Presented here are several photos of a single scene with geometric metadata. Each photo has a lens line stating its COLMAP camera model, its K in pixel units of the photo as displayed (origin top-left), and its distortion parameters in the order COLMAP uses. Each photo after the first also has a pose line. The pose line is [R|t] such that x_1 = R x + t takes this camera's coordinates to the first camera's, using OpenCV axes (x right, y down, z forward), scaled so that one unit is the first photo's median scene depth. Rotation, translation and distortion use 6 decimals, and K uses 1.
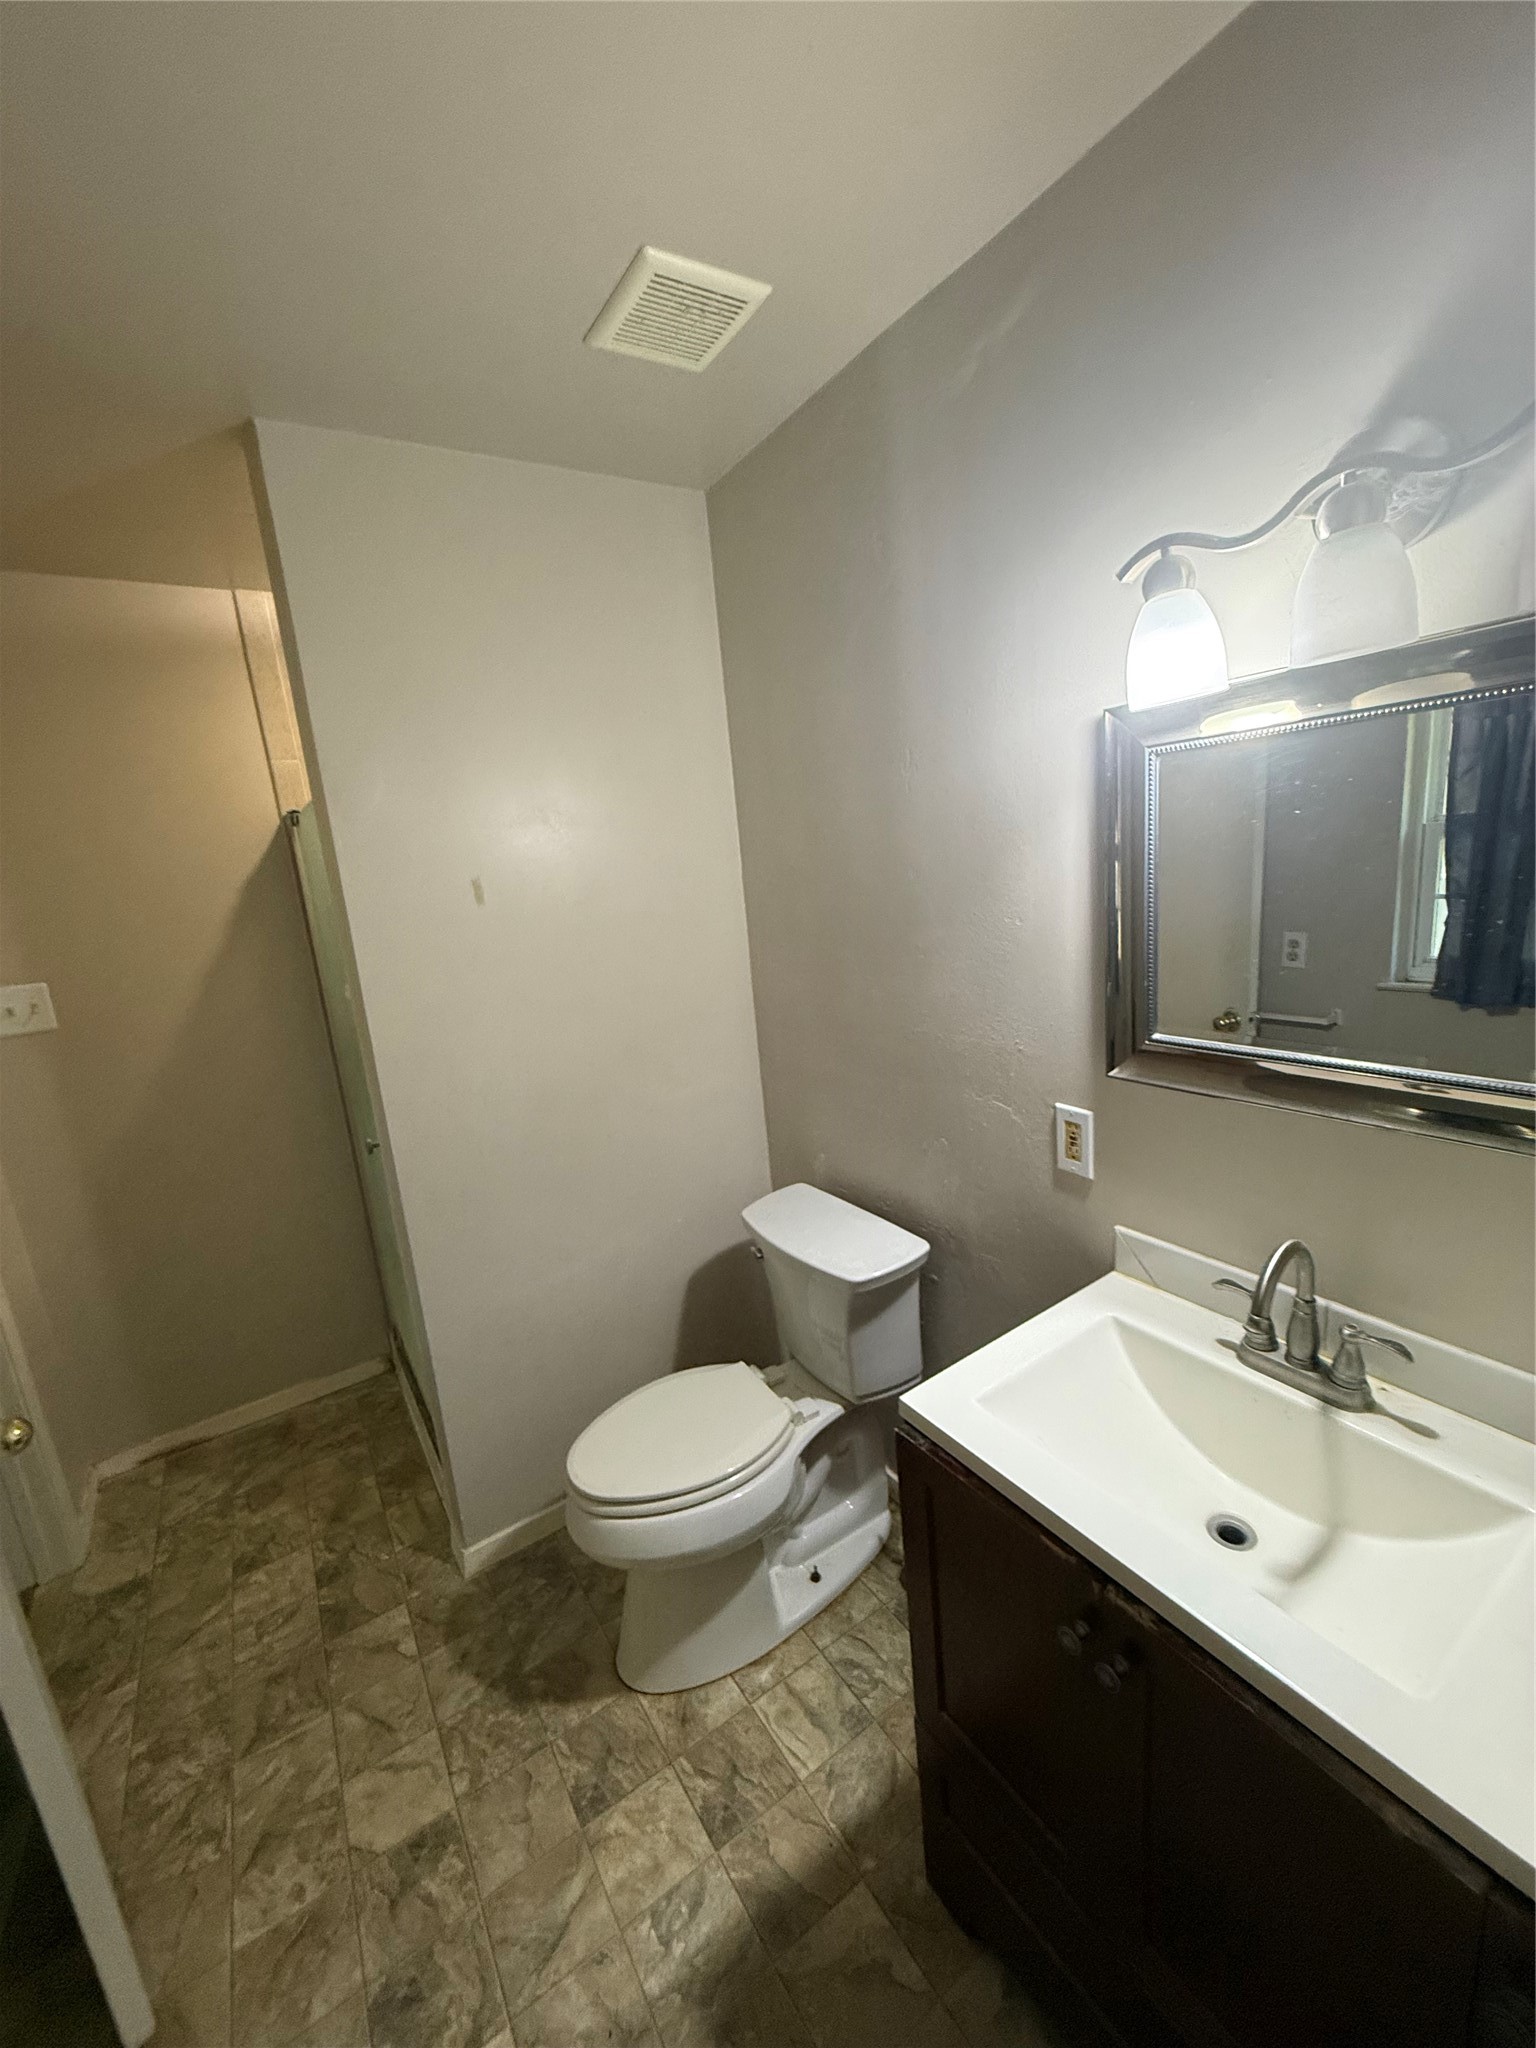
lens RADIAL K [[825.9, 0, 769.2], [0, 825.9, 1027.6], [0, 0, 1]] dist [-0.003254, 0.001484]
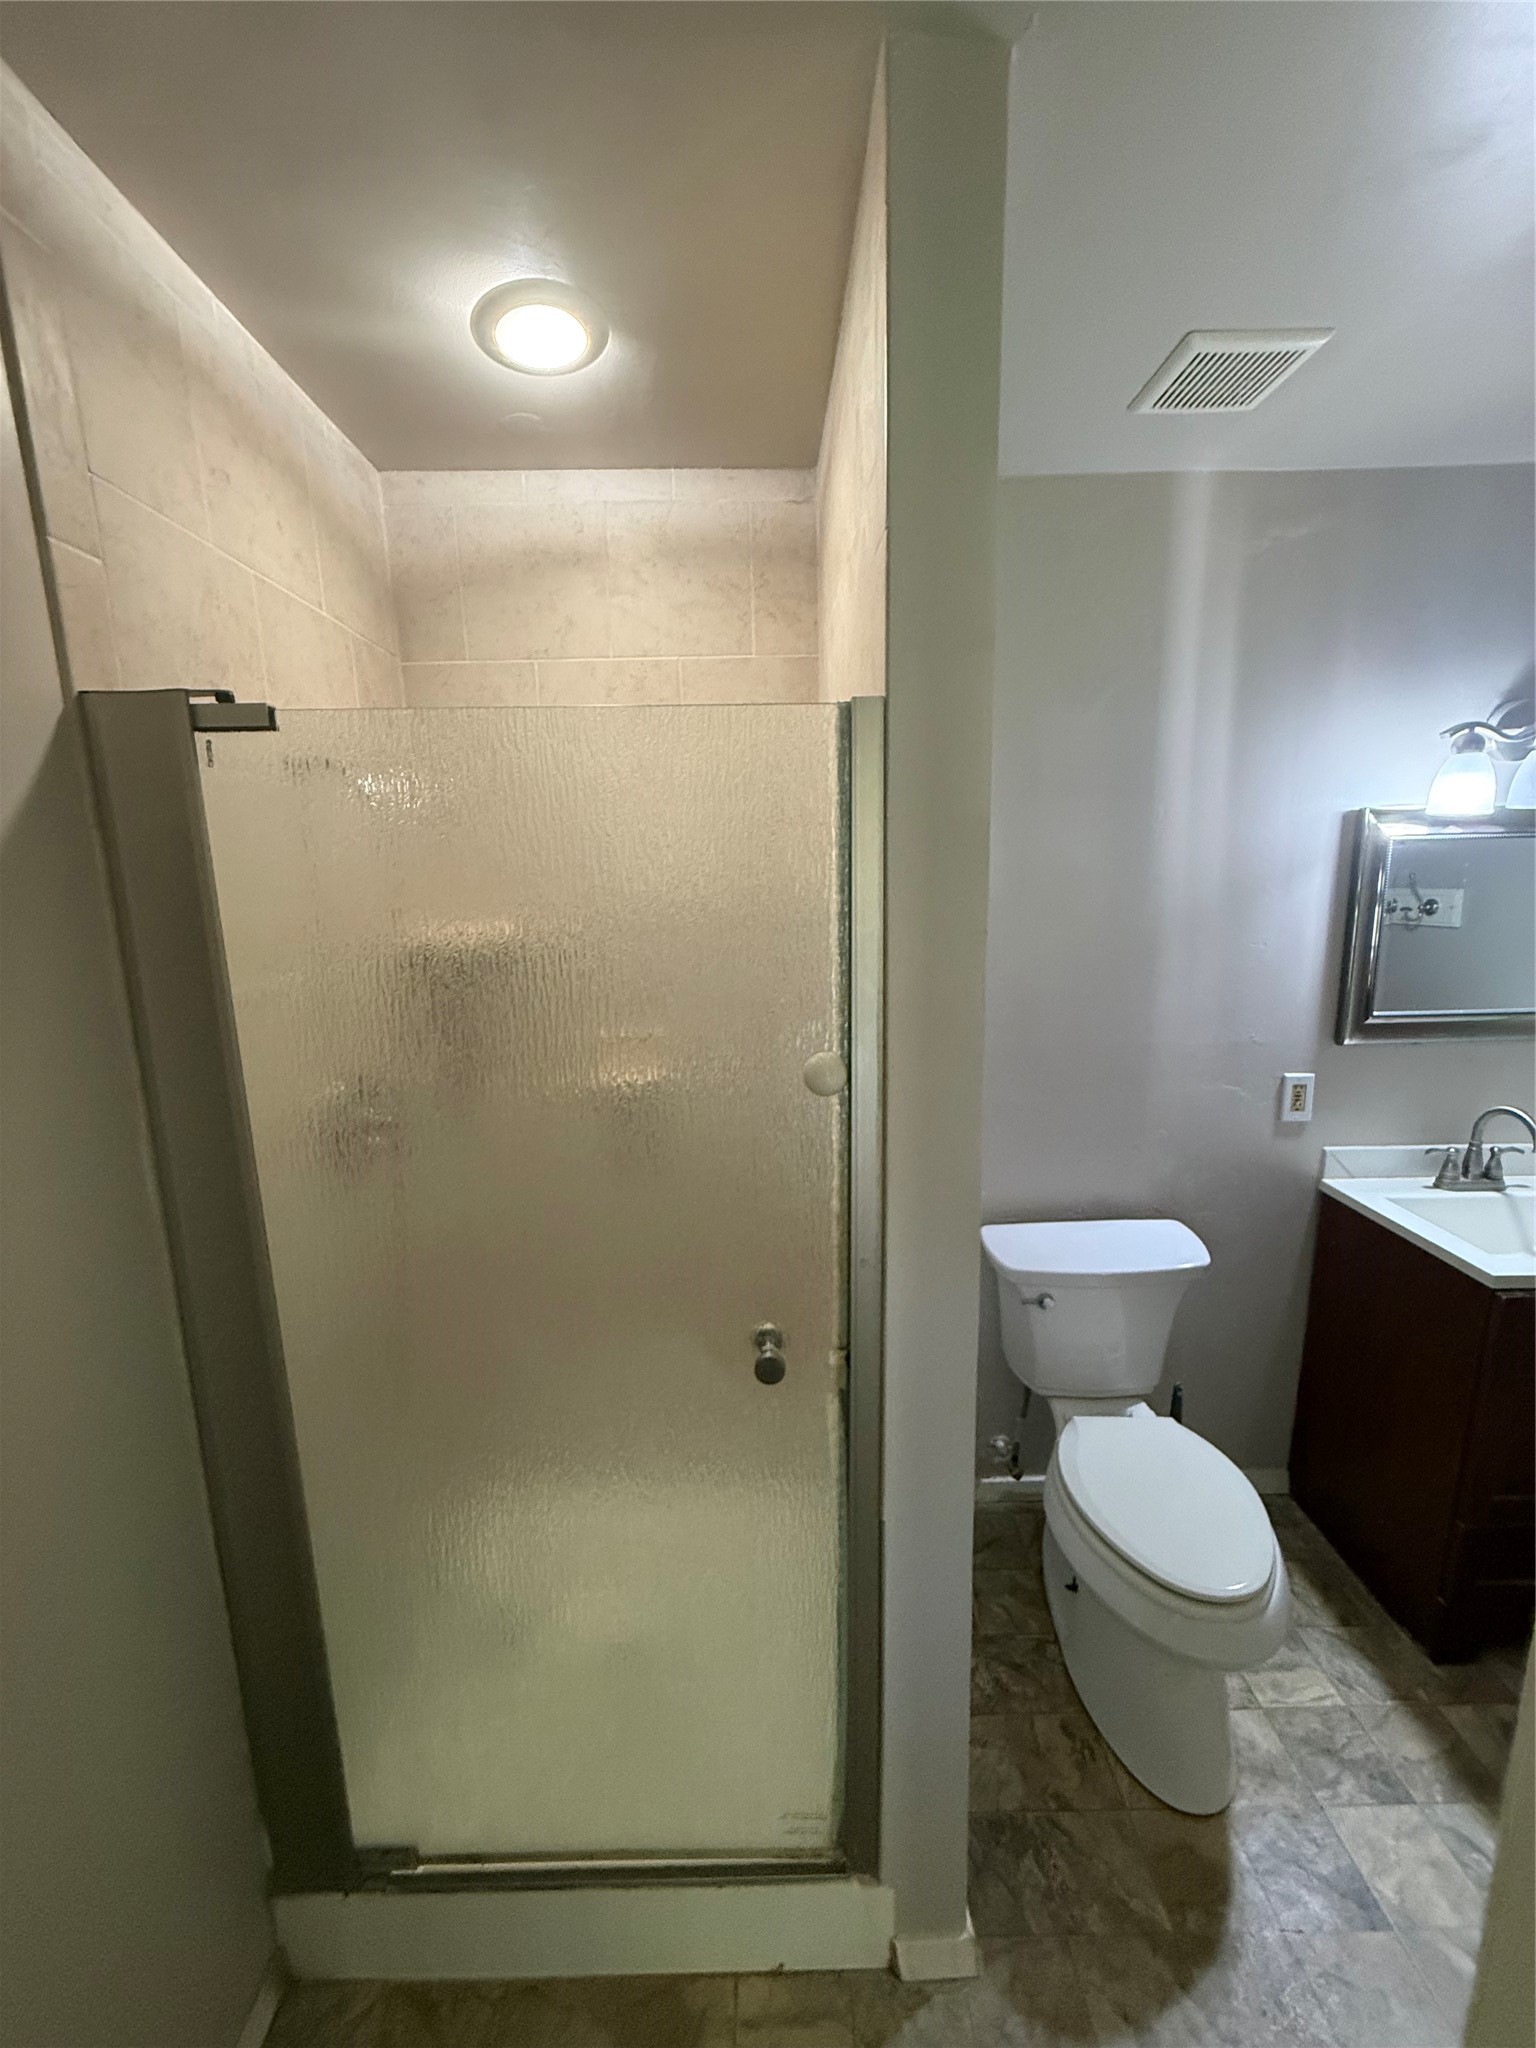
lens RADIAL K [[825.9, 0, 769.3], [0, 825.9, 1024.9], [0, 0, 1]] dist [-0.003254, 0.001484]
pose [[0.534631, -0.070257, 0.842160, -1.299098], [0.142025, 0.989834, -0.007585, -0.105602], [-0.833066, 0.123663, 0.539174, 0.967323]]
